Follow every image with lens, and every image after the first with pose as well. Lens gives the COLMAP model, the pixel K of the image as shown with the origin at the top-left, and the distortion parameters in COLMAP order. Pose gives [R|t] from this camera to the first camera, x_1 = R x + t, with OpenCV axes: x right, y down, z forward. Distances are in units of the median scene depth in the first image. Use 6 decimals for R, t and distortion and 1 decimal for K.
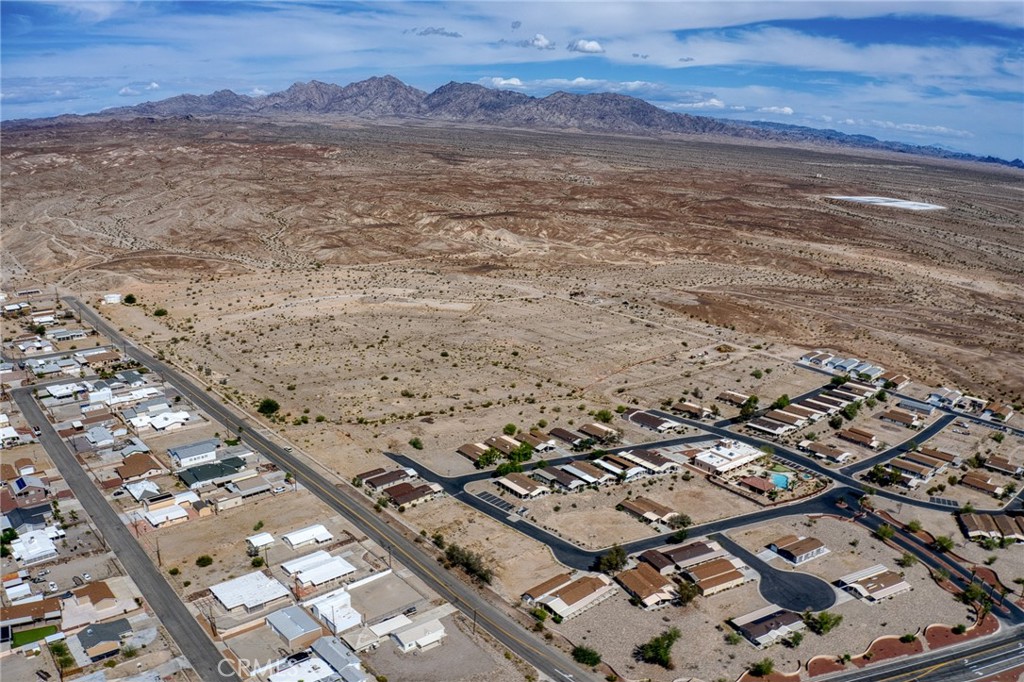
lens RADIAL K [[804.7, 0, 510.2], [0, 804.7, 334.1], [0, 0, 1]] dist [-0.202044, 0.027179]
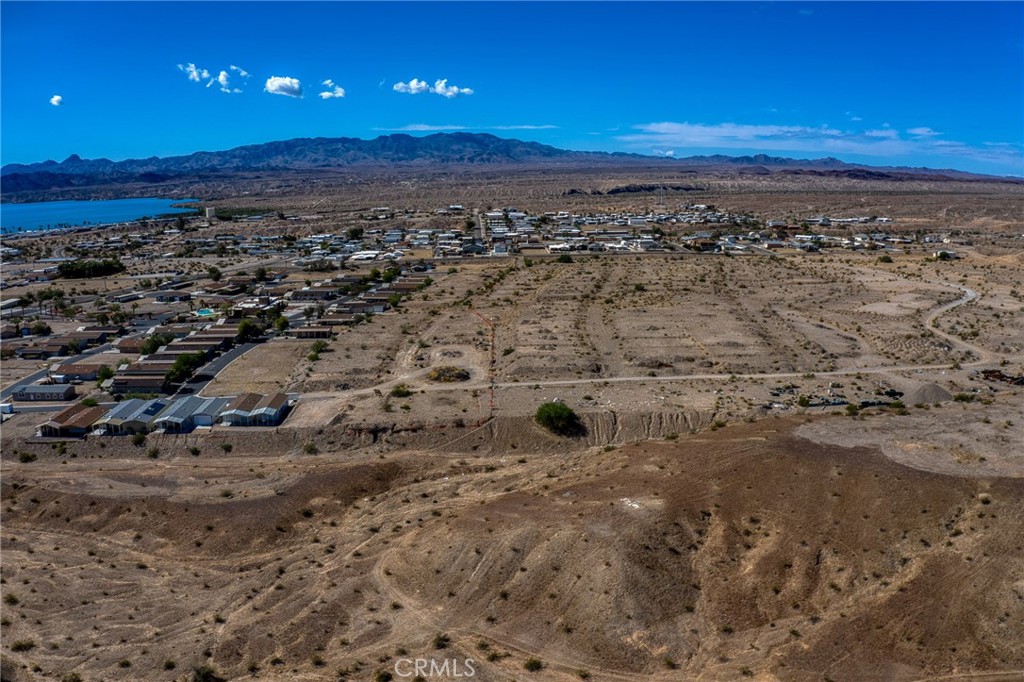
lens RADIAL K [[804.7, 0, 510.5], [0, 804.7, 322.4], [0, 0, 1]] dist [-0.202044, 0.027179]
pose [[-0.640725, 0.114333, -0.759210, 0.579623], [-0.209799, 0.925143, 0.316378, -0.159953], [0.738550, 0.361993, -0.568775, 1.238702]]
